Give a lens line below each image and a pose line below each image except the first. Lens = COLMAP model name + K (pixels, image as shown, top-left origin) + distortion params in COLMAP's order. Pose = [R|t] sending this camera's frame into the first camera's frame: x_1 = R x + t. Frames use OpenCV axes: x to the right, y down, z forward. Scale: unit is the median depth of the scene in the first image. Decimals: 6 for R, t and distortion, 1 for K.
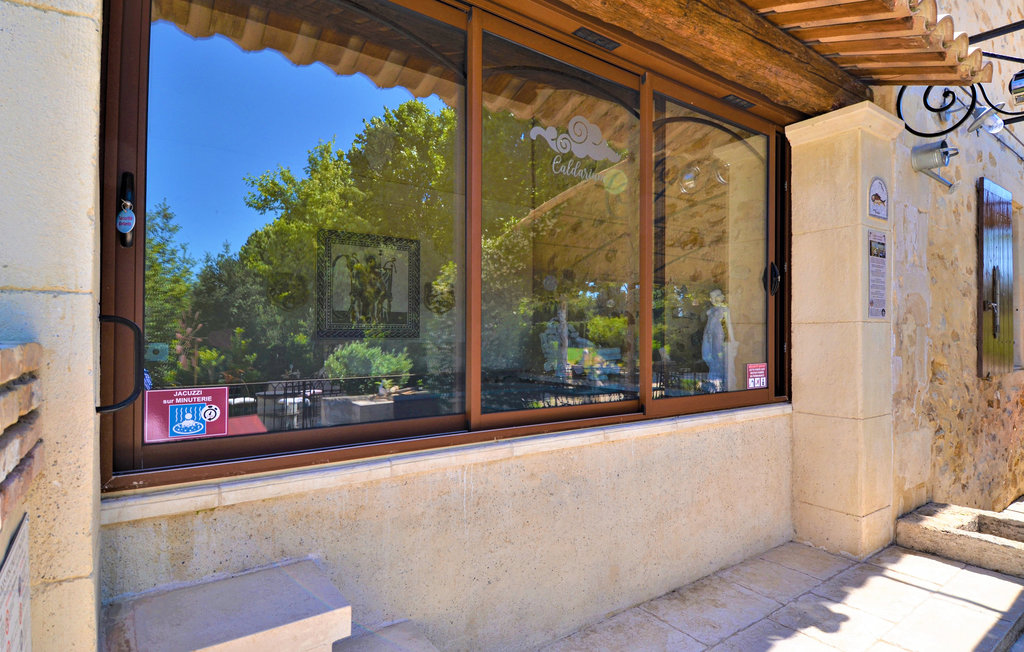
lens RADIAL K [[529.9, 0, 531.4], [0, 529.9, 313.9], [0, 0, 1]] dist [0.044630, -0.049181]
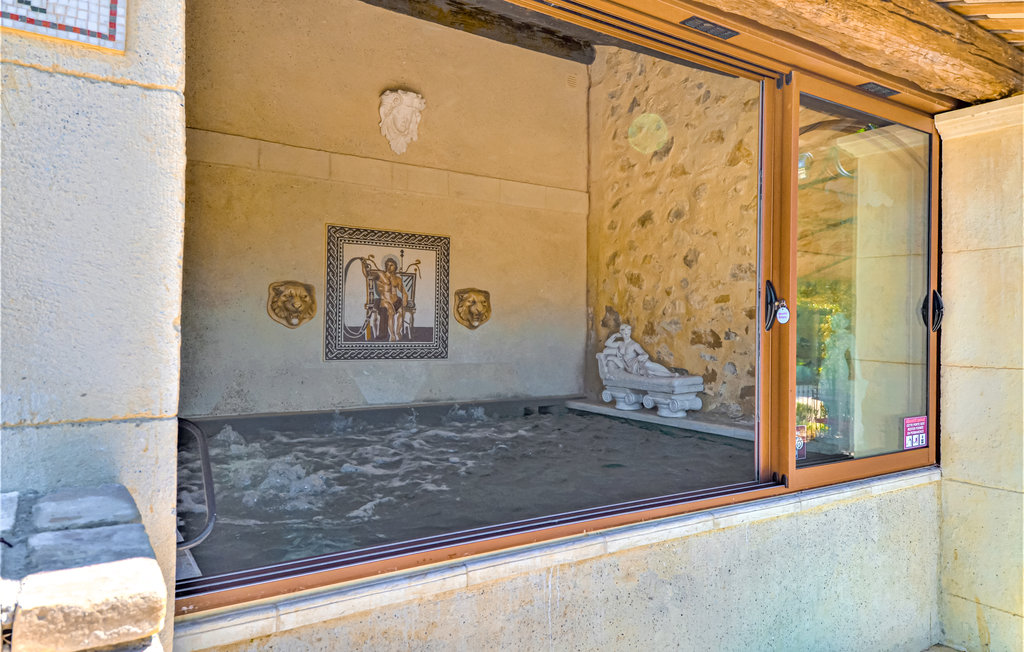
lens RADIAL K [[670.5, 0, 542.3], [0, 670.5, 308.2], [0, 0, 1]] dist [0.043826, -0.046469]
pose [[0.999041, 0.008321, -0.042995, -0.077248], [-0.008556, 0.999949, -0.005273, -0.081826], [0.042949, 0.005636, 0.999061, -0.019012]]
